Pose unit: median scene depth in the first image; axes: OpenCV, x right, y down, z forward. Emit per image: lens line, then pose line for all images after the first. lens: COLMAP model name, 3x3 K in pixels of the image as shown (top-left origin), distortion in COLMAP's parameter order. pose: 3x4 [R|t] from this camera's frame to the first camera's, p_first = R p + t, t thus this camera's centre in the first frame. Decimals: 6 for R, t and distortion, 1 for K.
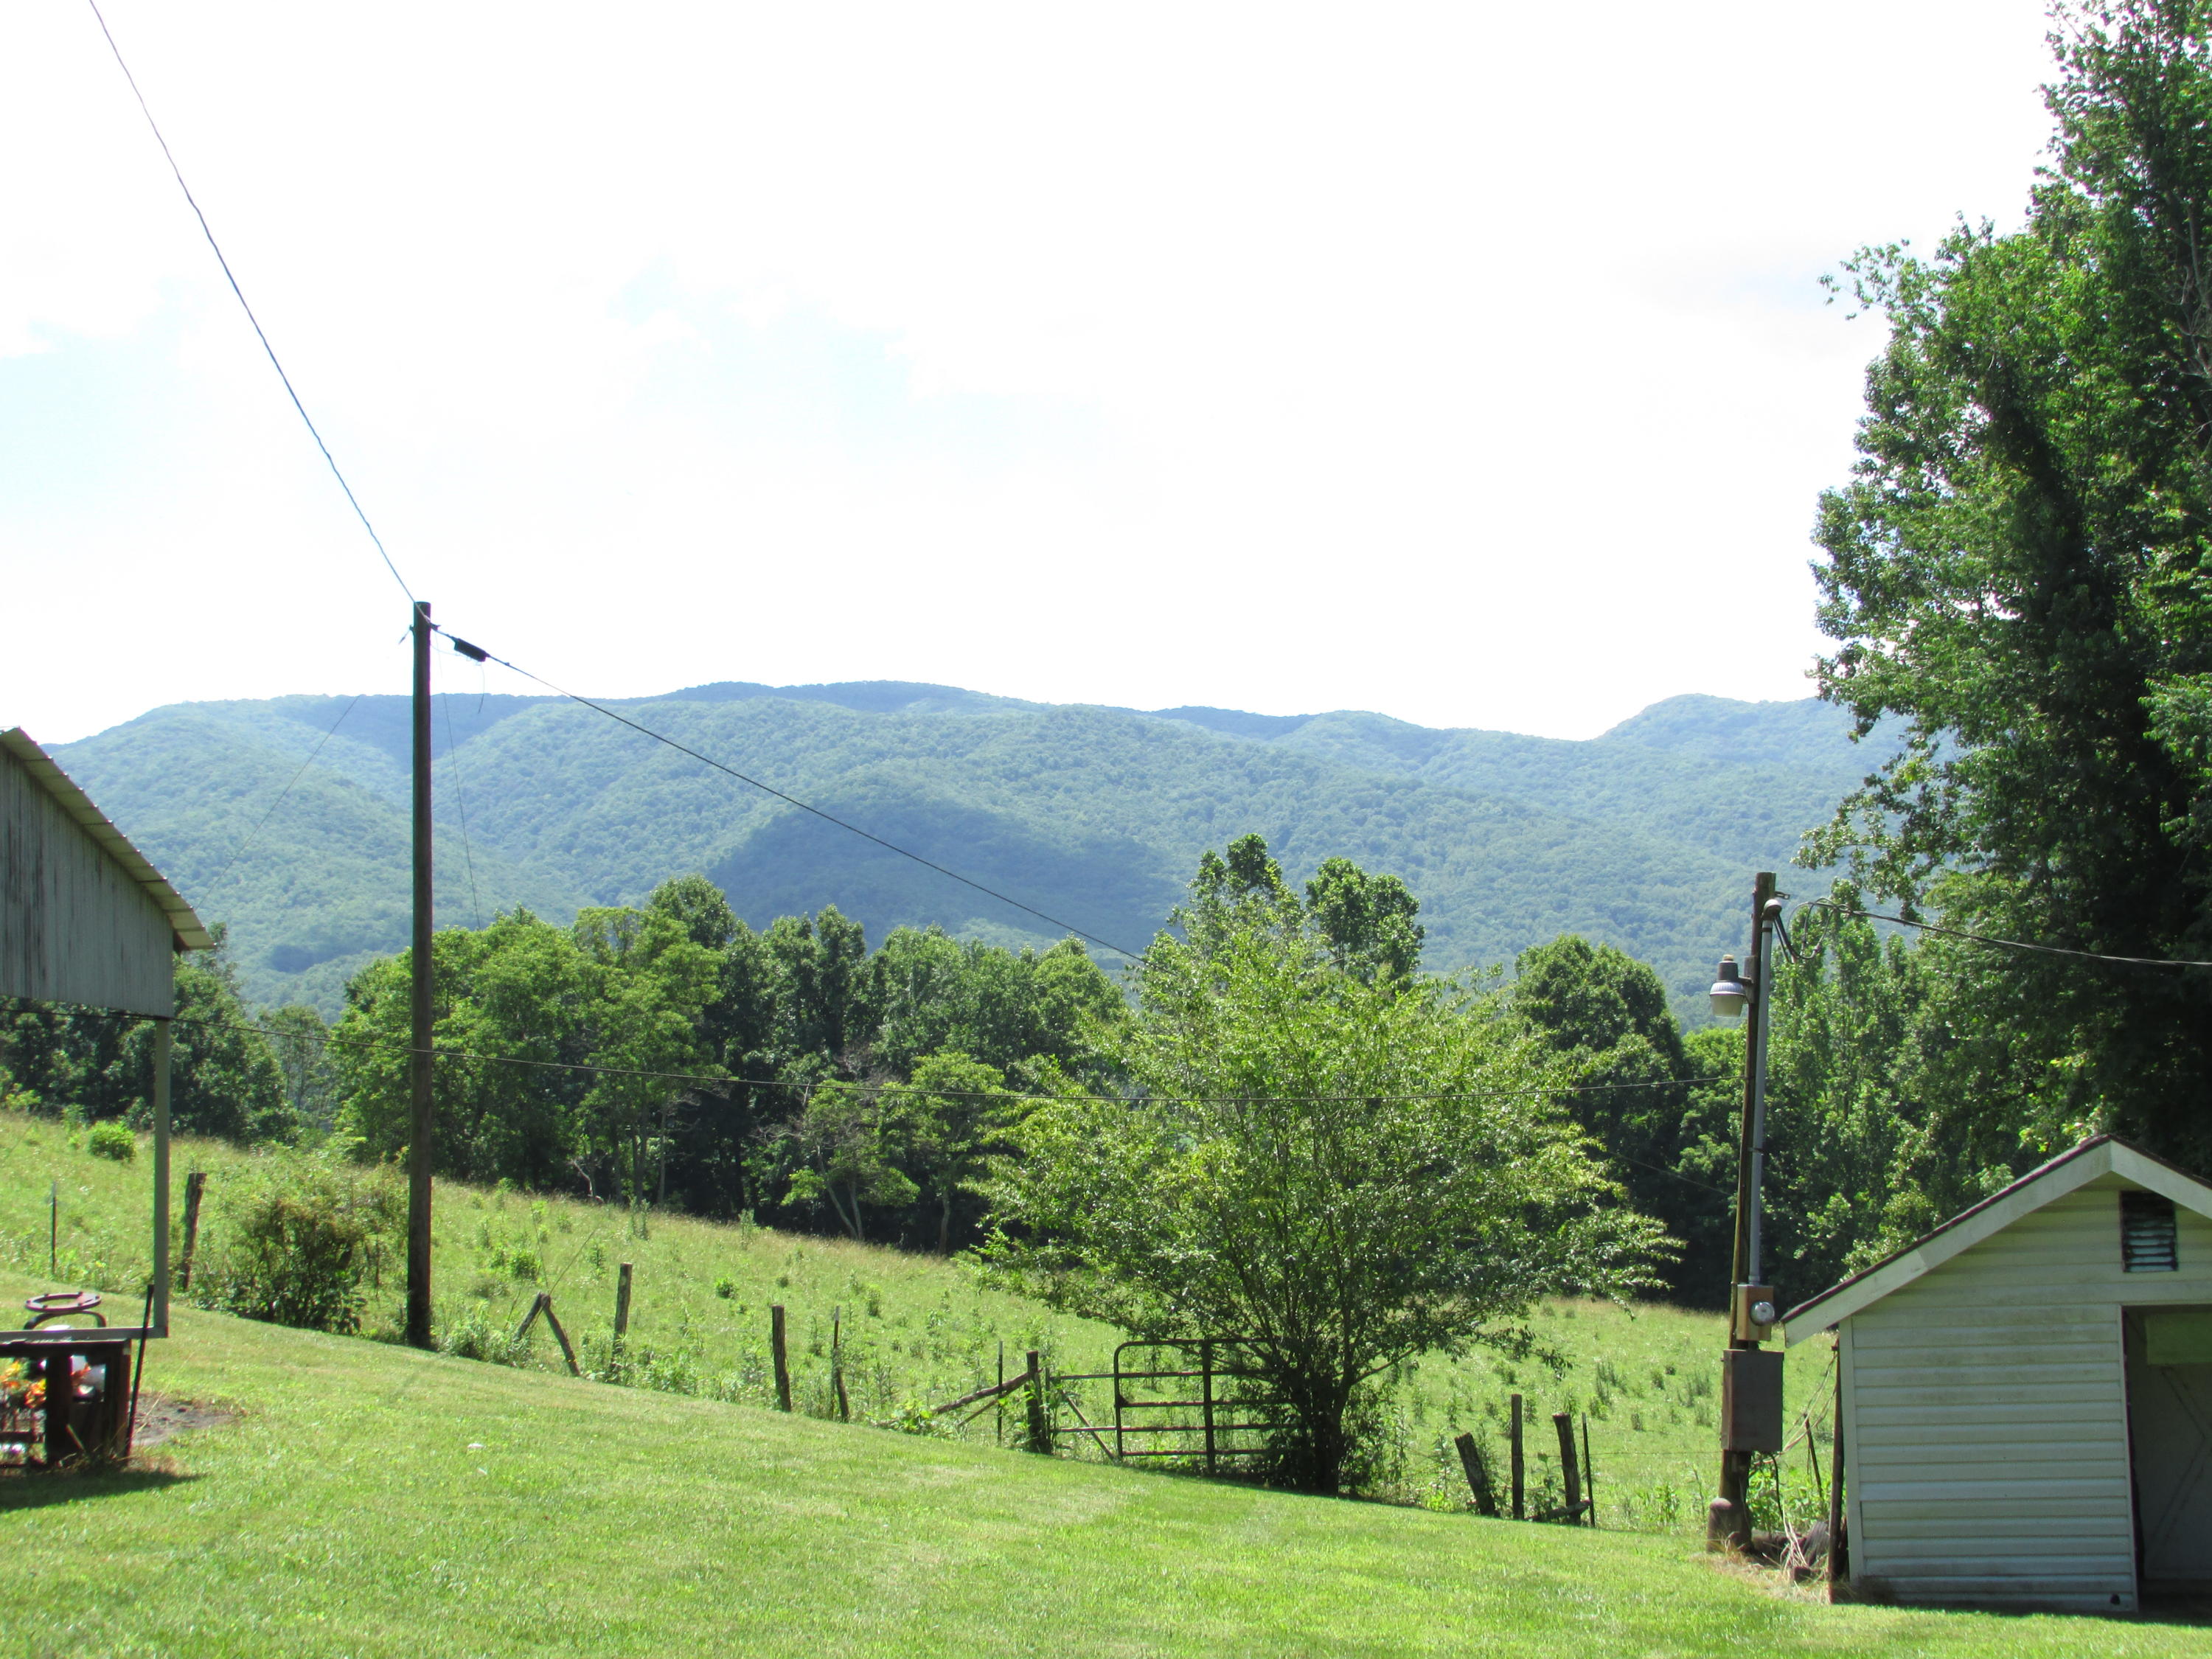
lens RADIAL K [[3797.9, 0, 1106.0], [0, 3797.9, 829.5], [0, 0, 1]] dist [-0.209705, 0.114031]
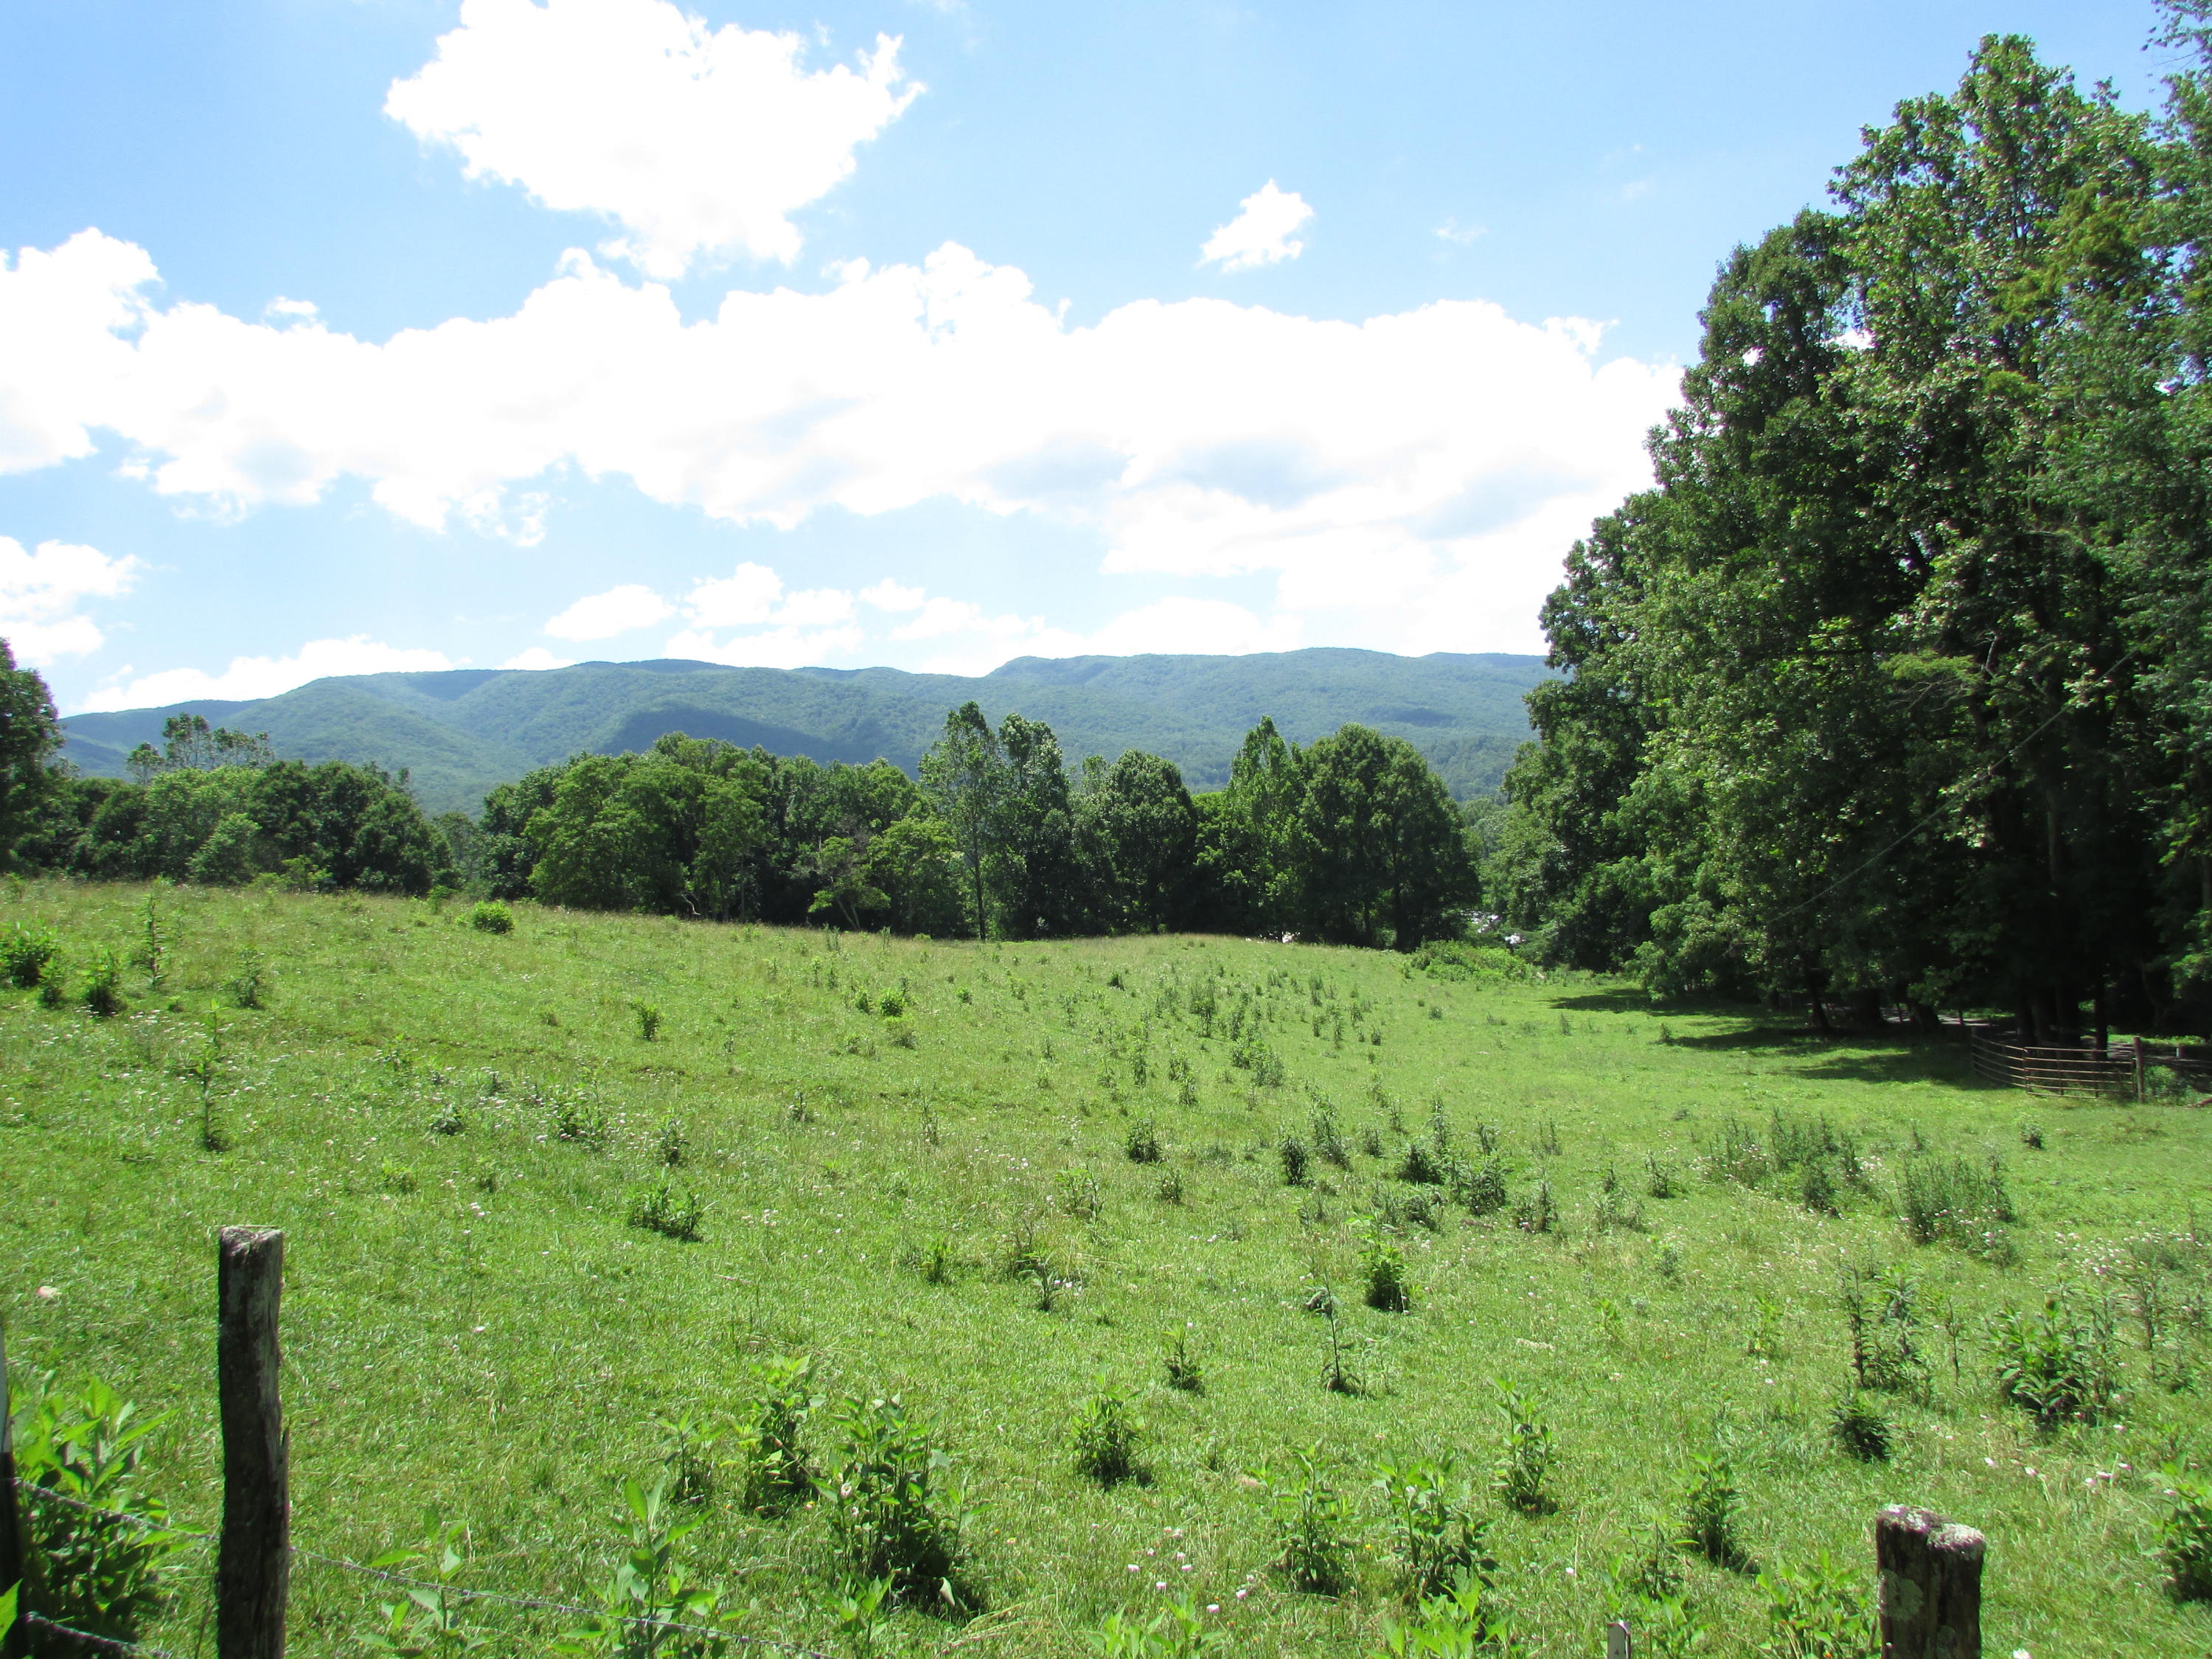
lens RADIAL K [[1555.5, 0, 1065.6], [0, 1555.5, 827.4], [0, 0, 1]] dist [-0.044074, 0.007241]
pose [[0.977491, -0.044033, 0.206331, -0.082887], [0.030187, 0.997105, 0.069781, 0.011759], [-0.208807, -0.061982, 0.975991, 0.215385]]
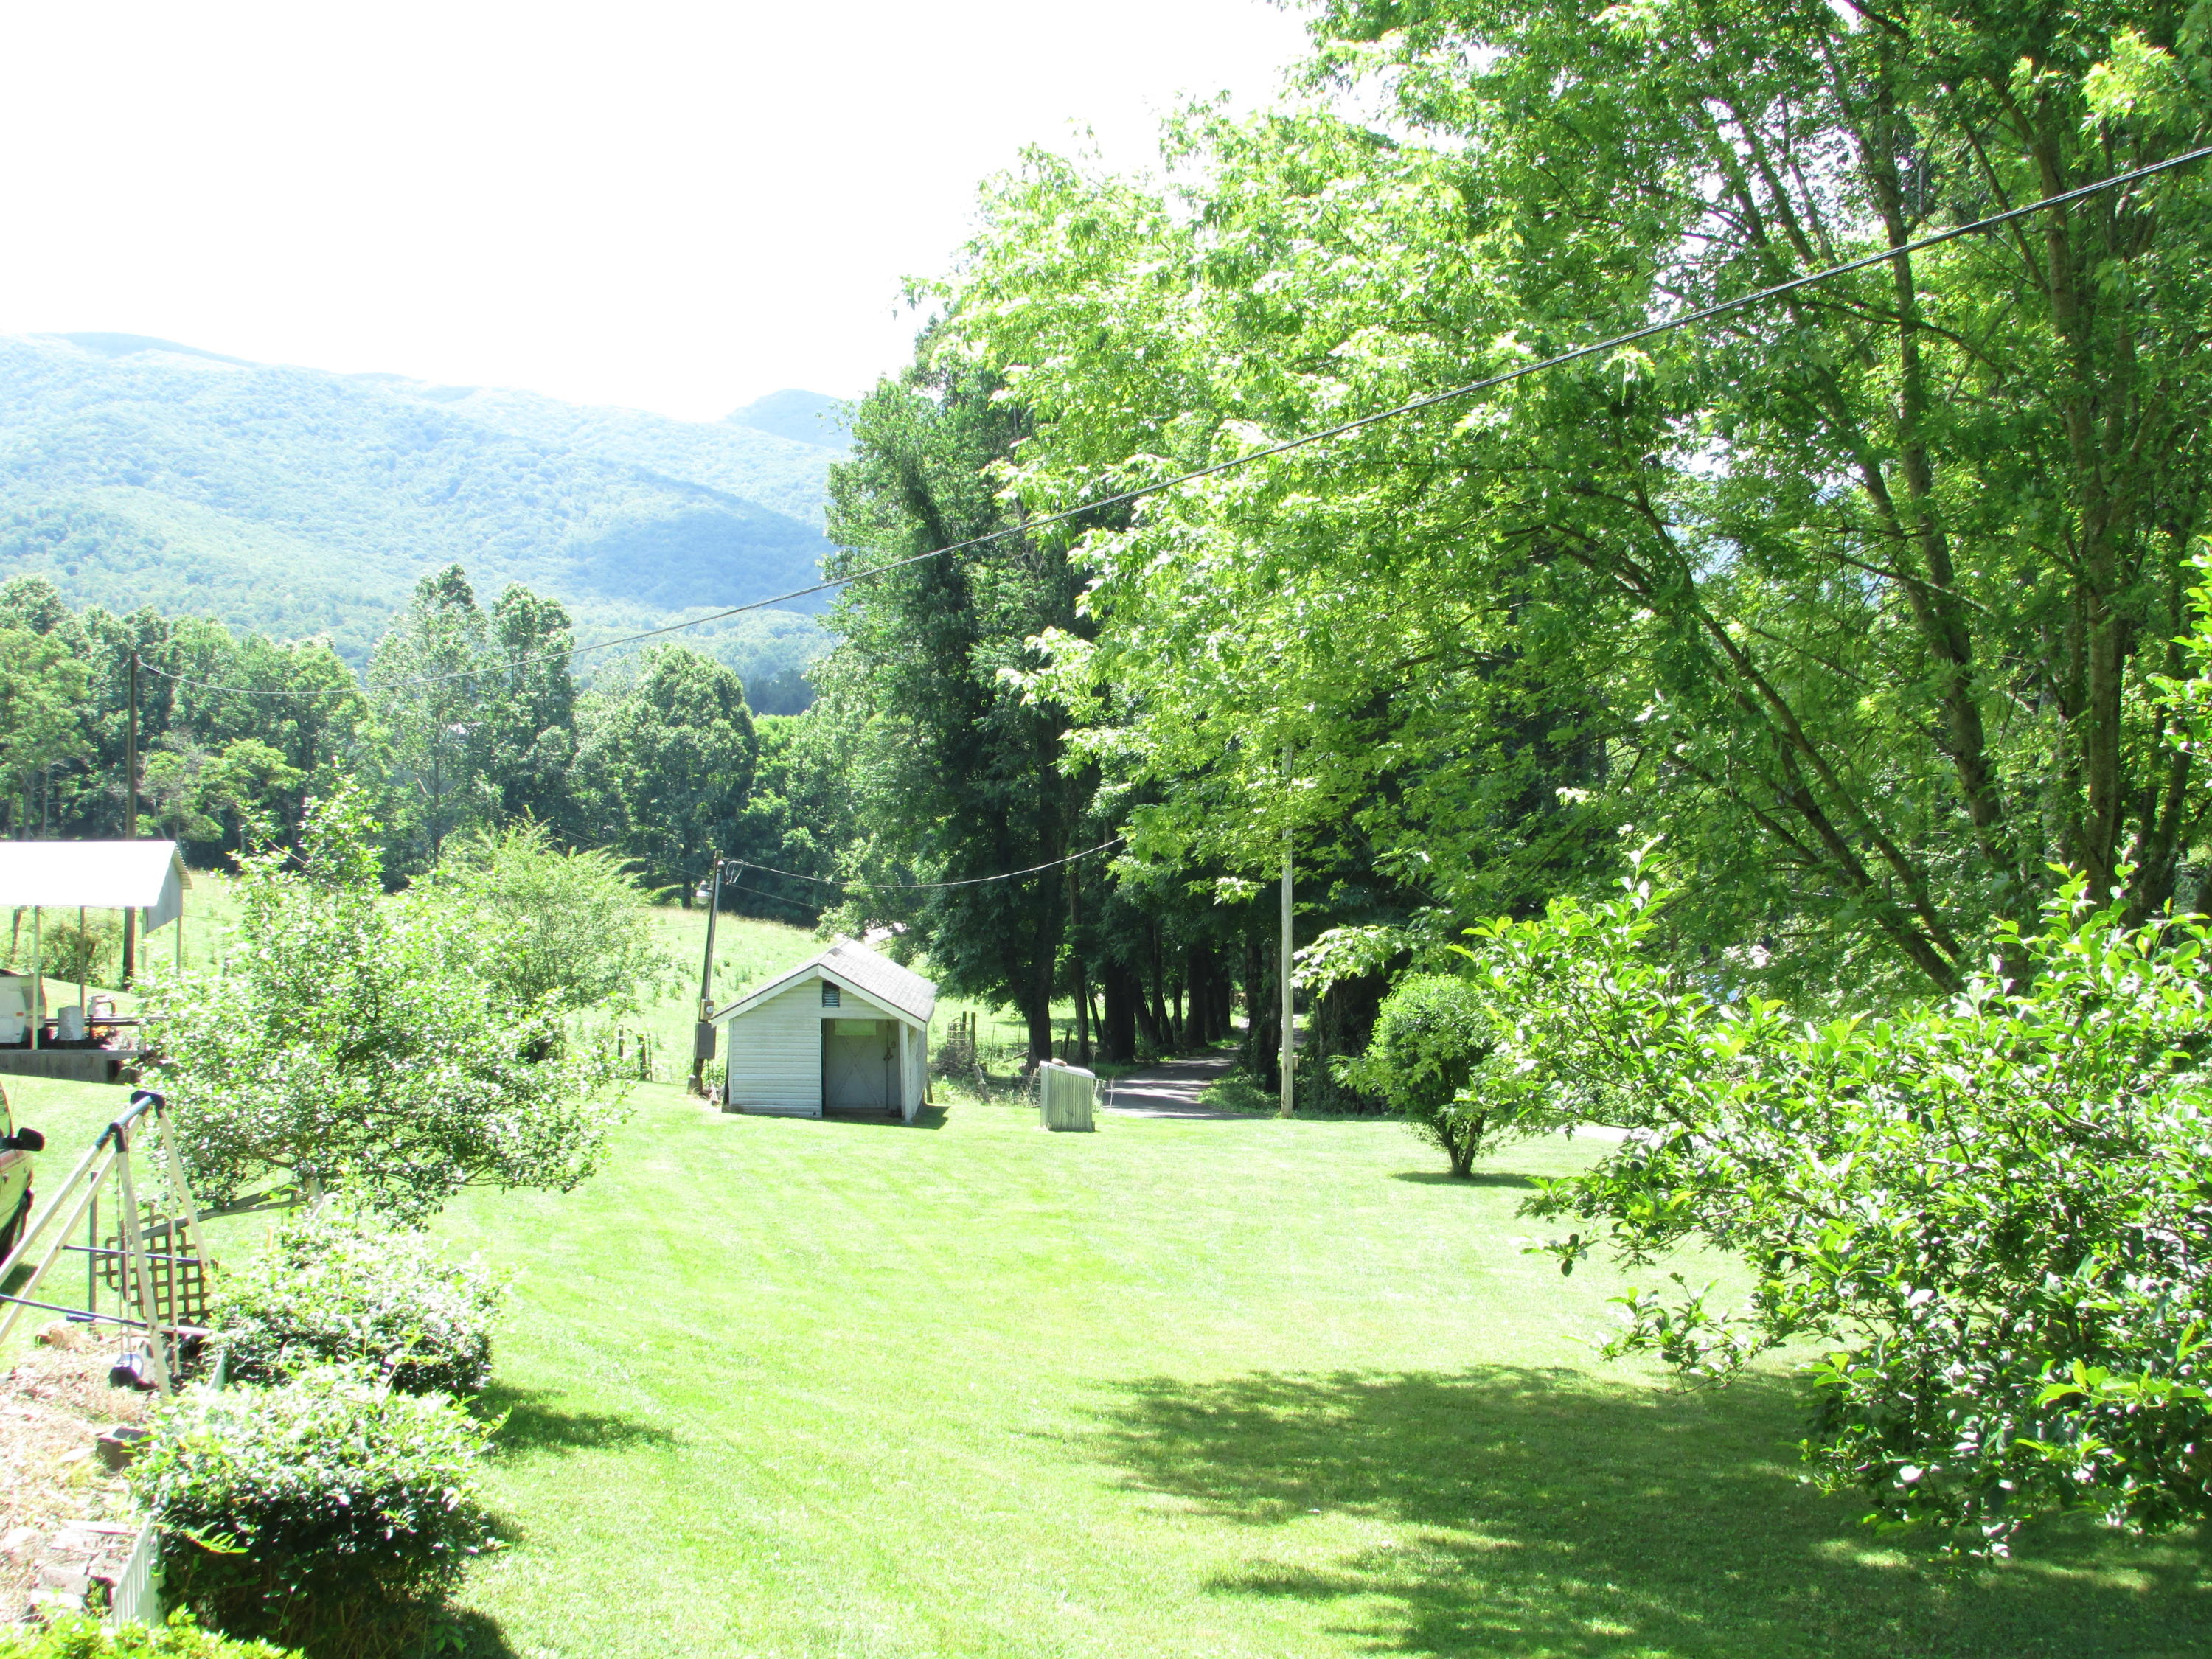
lens RADIAL K [[3155.9, 0, 1106.0], [0, 3155.9, 829.5], [0, 0, 1]] dist [-0.171909, 0.103267]
pose [[0.966816, 0.027423, 0.253998, -0.017955], [-0.055217, 0.993153, 0.102950, -0.033891], [-0.249436, -0.113559, 0.961710, -0.169548]]
